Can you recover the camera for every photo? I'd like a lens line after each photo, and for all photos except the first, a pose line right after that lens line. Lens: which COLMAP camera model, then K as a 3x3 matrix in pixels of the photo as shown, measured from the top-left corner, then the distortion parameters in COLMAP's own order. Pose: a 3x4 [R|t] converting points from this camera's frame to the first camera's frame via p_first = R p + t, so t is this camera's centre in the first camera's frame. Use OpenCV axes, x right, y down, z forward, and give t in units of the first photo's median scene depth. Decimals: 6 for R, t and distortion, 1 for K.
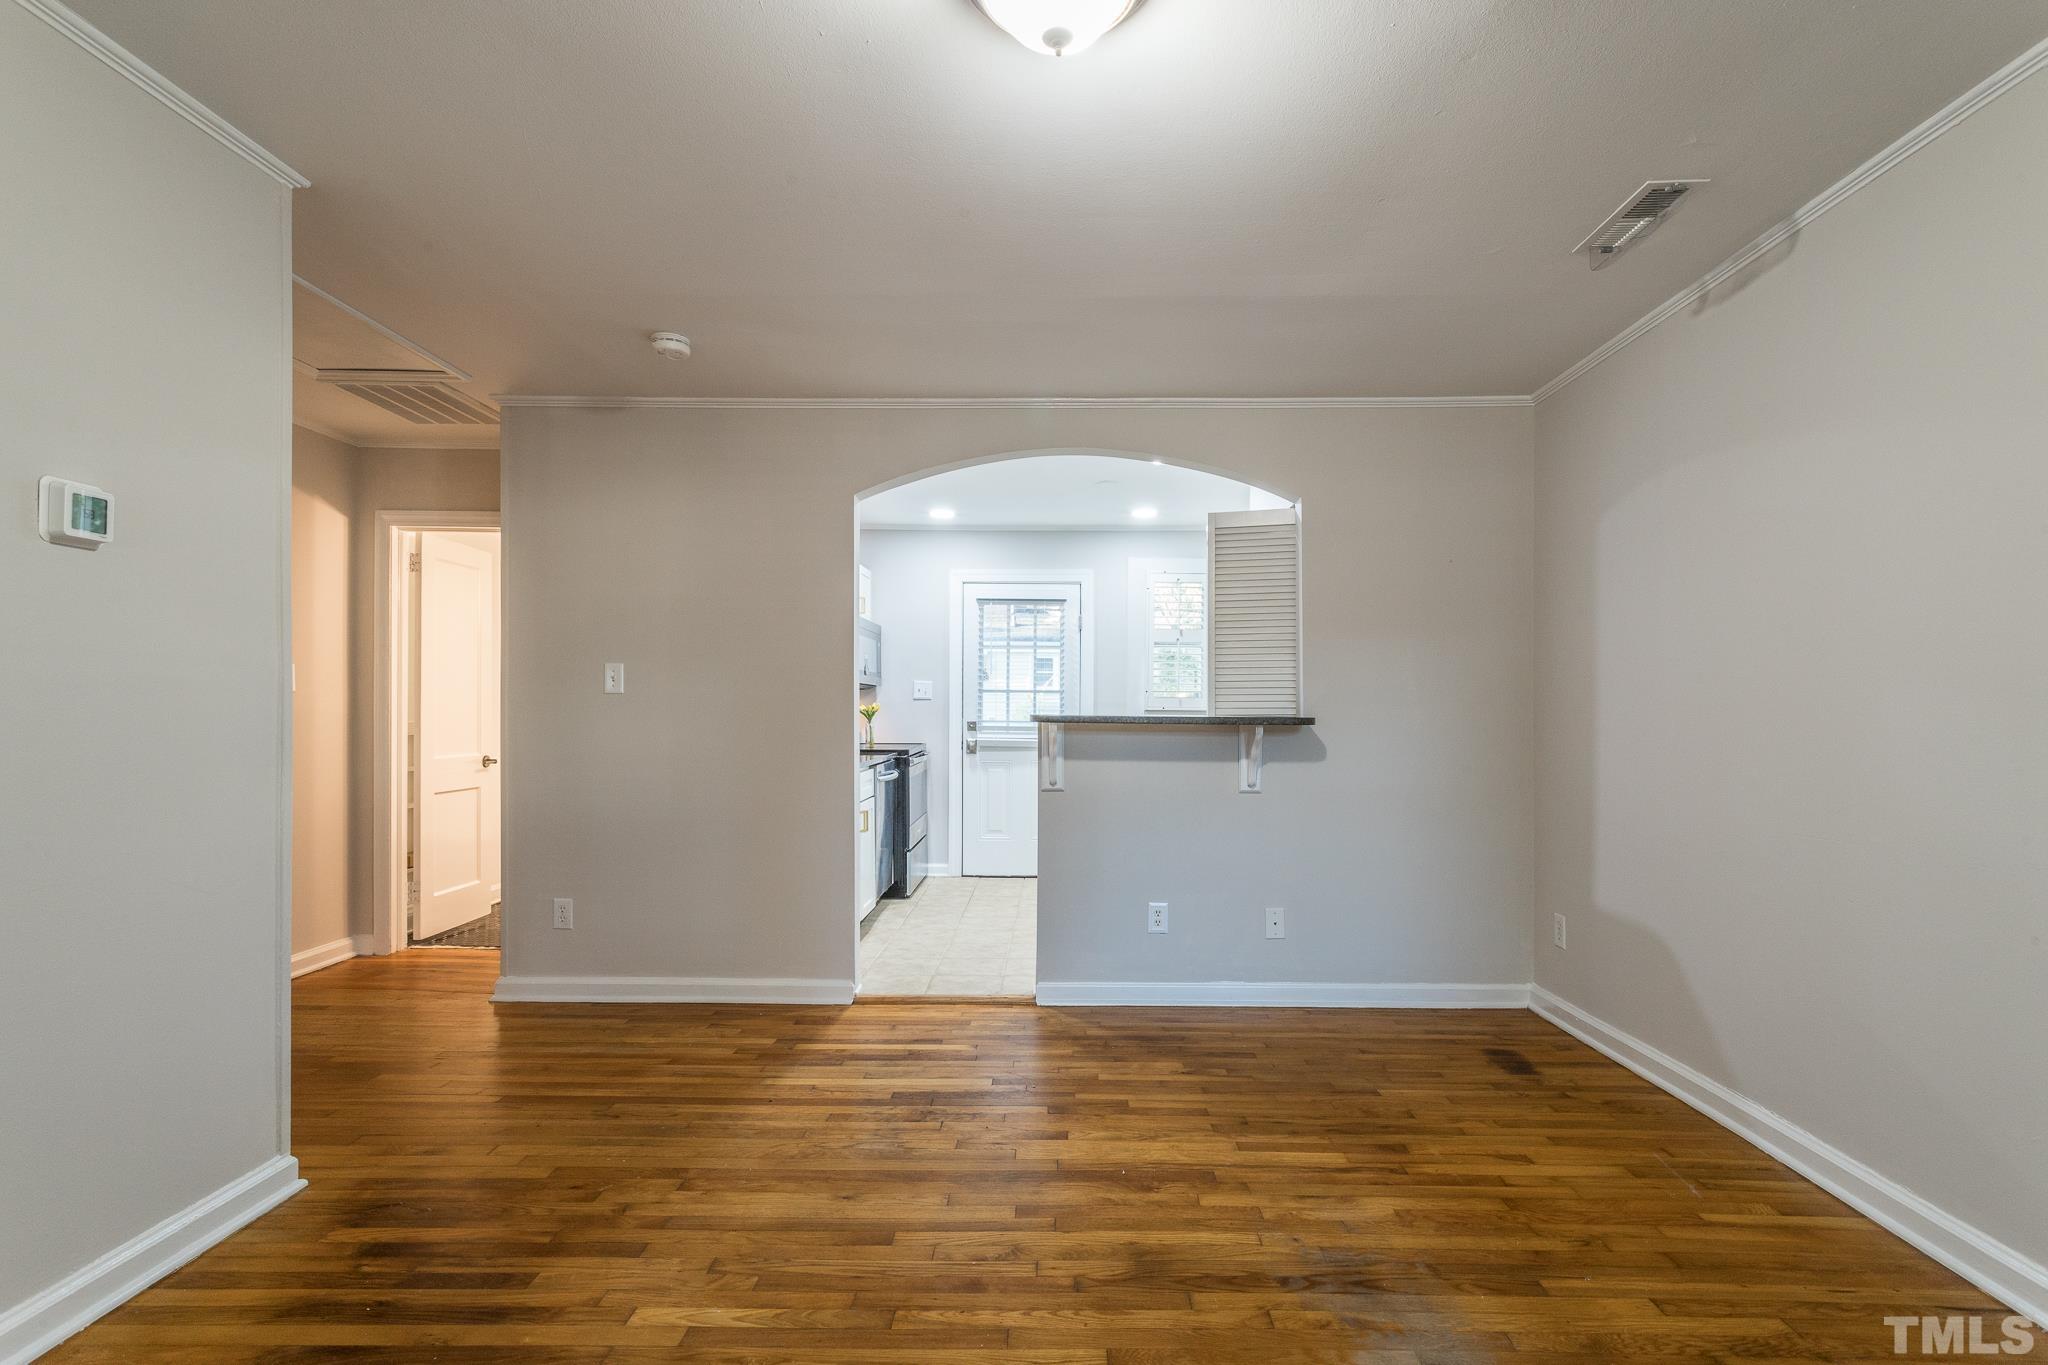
lens RADIAL K [[981.7, 0, 1051.9], [0, 981.7, 716.3], [0, 0, 1]] dist [0.000359, 0.002207]
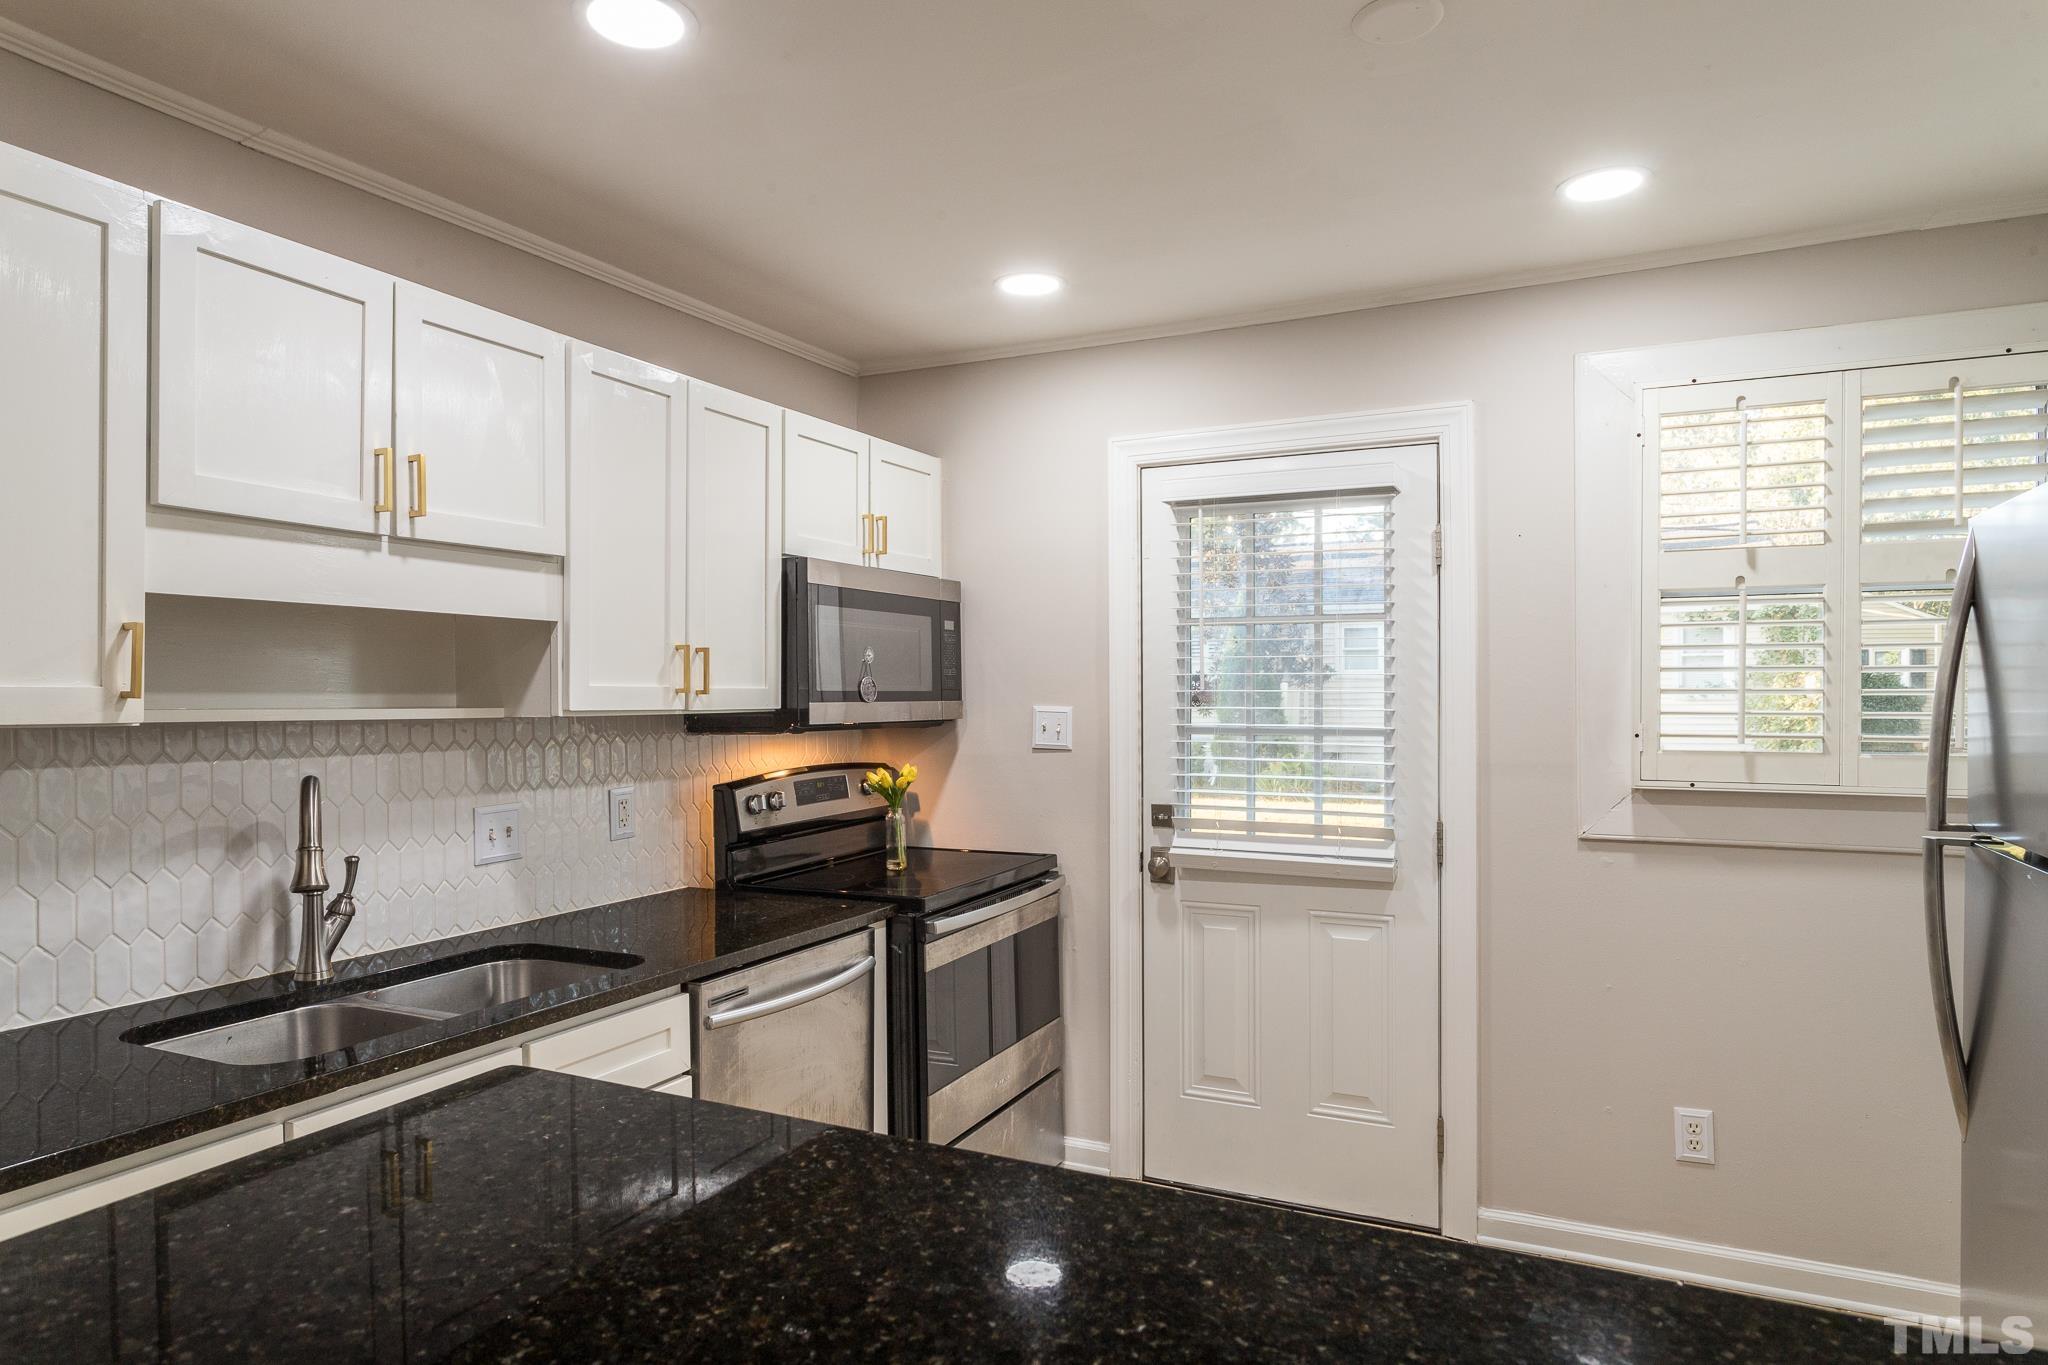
lens RADIAL K [[1227.5, 0, 1021.2], [0, 1227.5, 693.3], [0, 0, 1]] dist [-0.006733, 0.005248]
pose [[0.902113, -0.008158, -0.431422, 0.175269], [0.005071, 0.999953, -0.008307, -0.075812], [0.431469, 0.005306, 0.902112, 1.048570]]
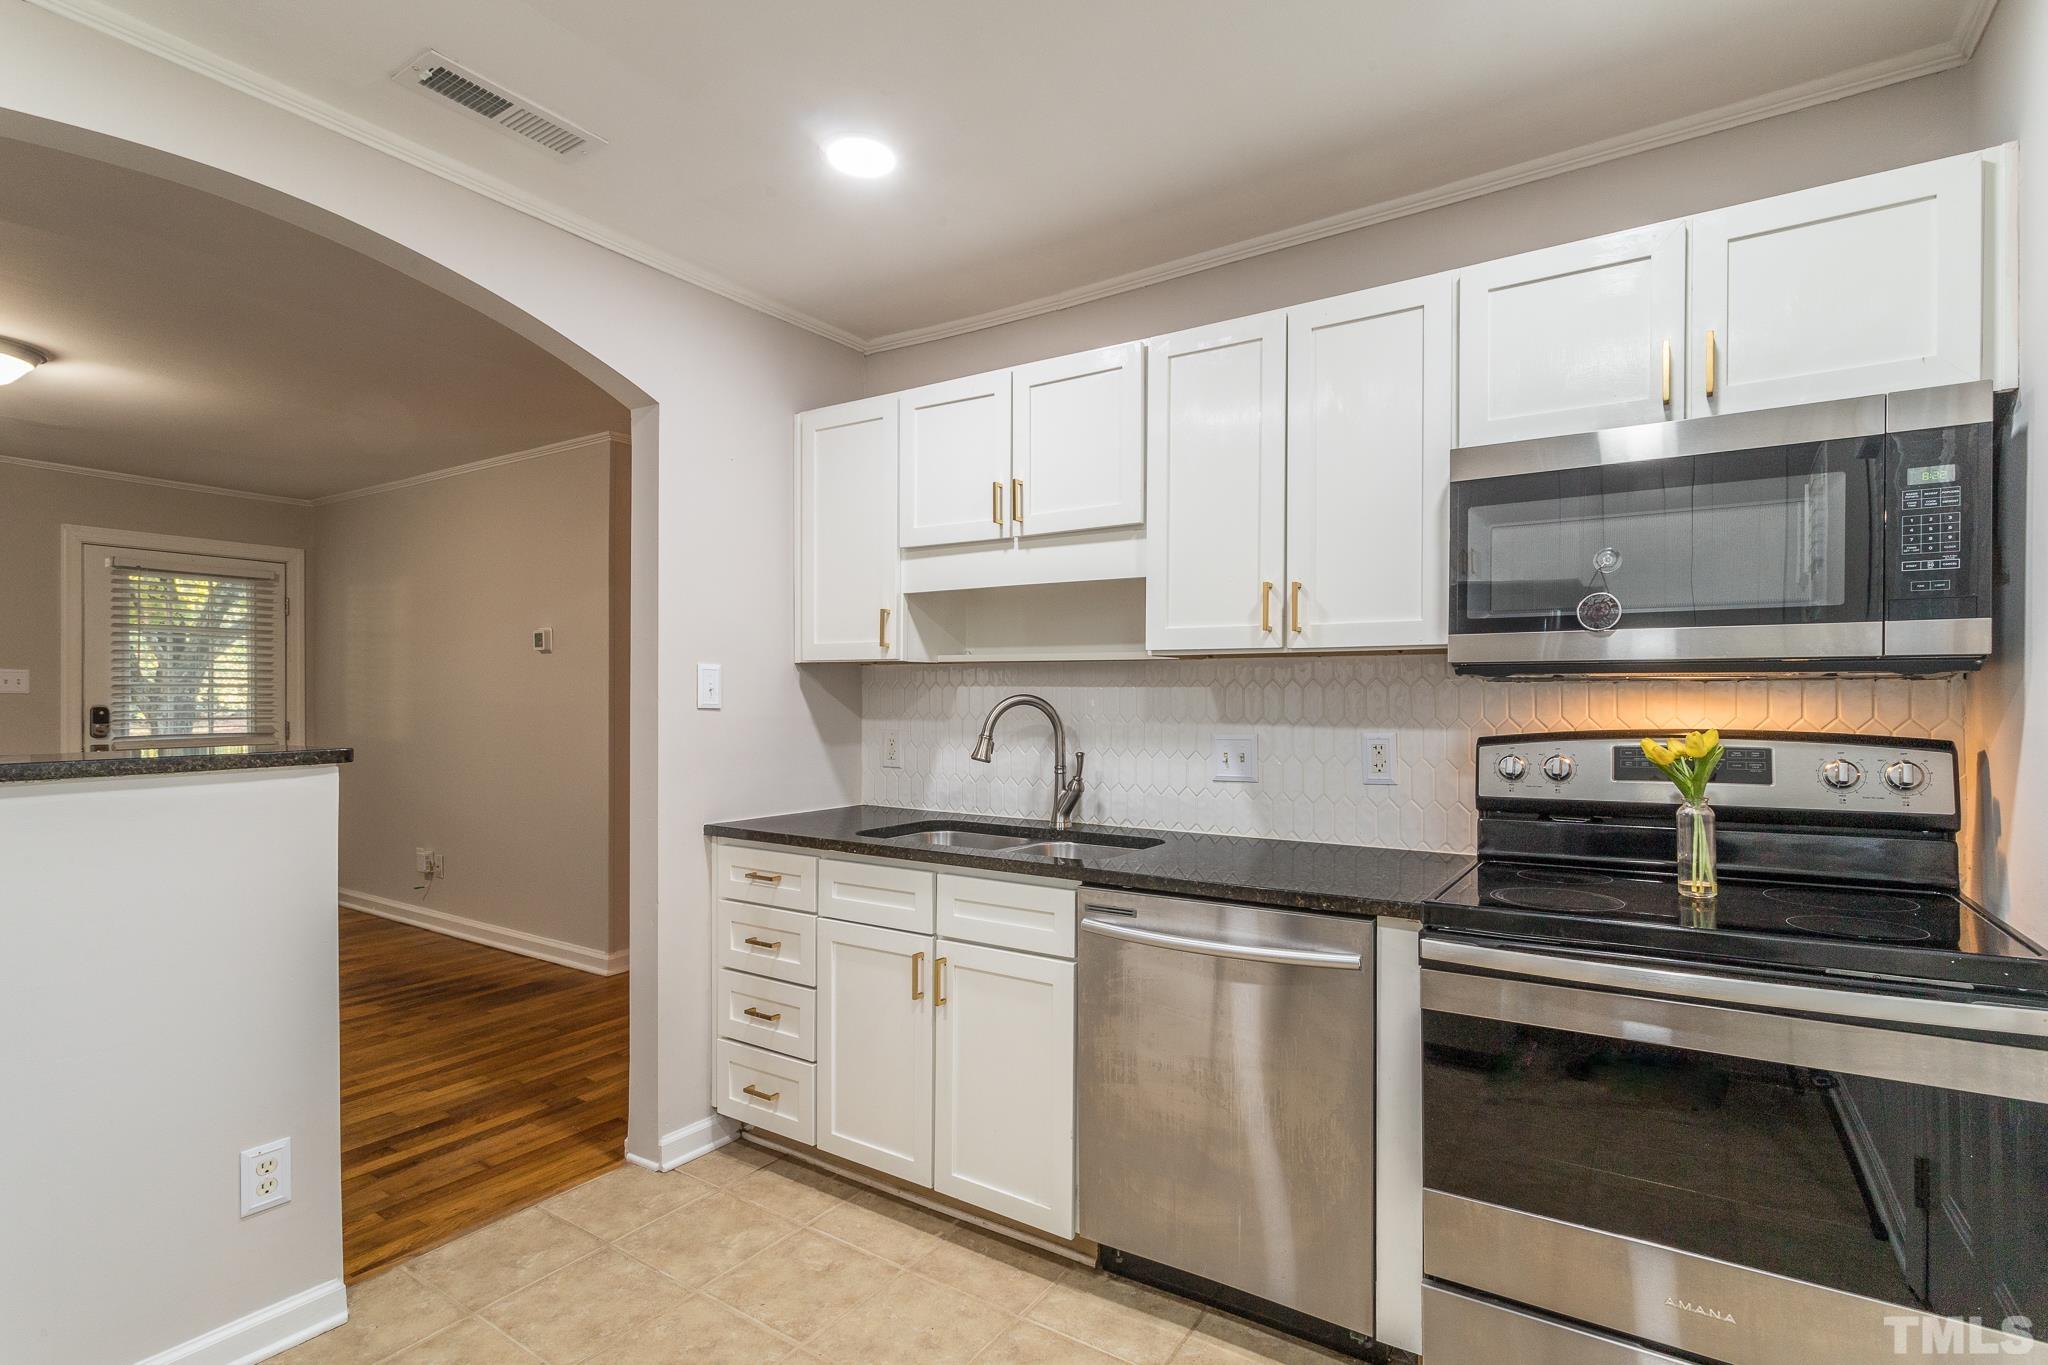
lens RADIAL K [[976.0, 0, 1020.6], [0, 976.0, 706.5], [0, 0, 1]] dist [-0.001913, 0.000151]
pose [[-0.546263, 0.002492, -0.837610, 0.249985], [-0.010685, 0.999893, 0.009944, -0.038860], [0.837546, 0.014382, -0.546178, 1.894458]]
